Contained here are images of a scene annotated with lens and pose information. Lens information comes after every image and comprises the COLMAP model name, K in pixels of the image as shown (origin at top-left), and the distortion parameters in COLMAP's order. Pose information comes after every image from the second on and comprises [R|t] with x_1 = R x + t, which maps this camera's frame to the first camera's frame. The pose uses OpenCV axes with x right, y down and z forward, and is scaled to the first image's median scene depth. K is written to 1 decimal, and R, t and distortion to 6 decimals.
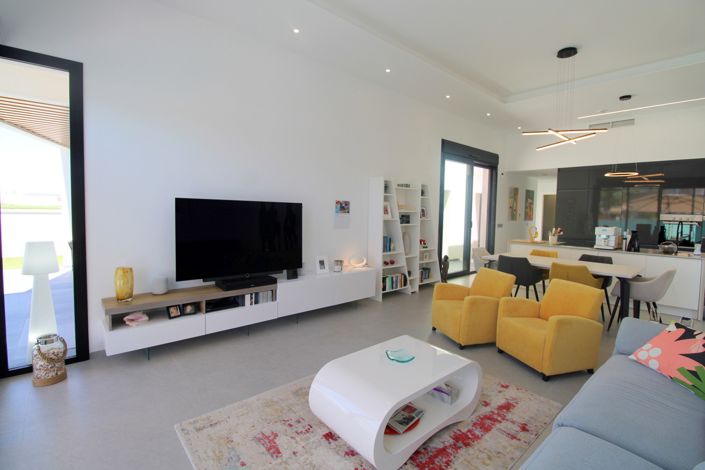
lens RADIAL K [[330.7, 0, 350.4], [0, 330.7, 232.0], [0, 0, 1]] dist [-0.013214, -0.001716]
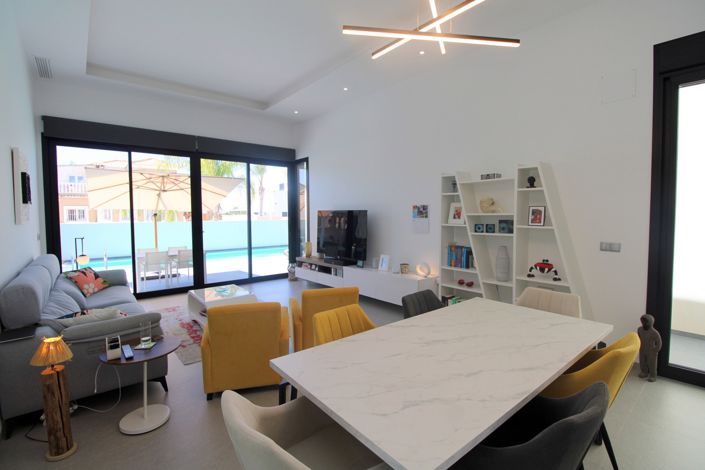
lens RADIAL K [[330.7, 0, 354.7], [0, 330.7, 231.5], [0, 0, 1]] dist [-0.013214, -0.001716]
pose [[-0.027144, 0.033284, -0.999077, 0.953203], [-0.057088, 0.997763, 0.034791, -0.039573], [0.998000, 0.057979, -0.025184, 0.833413]]
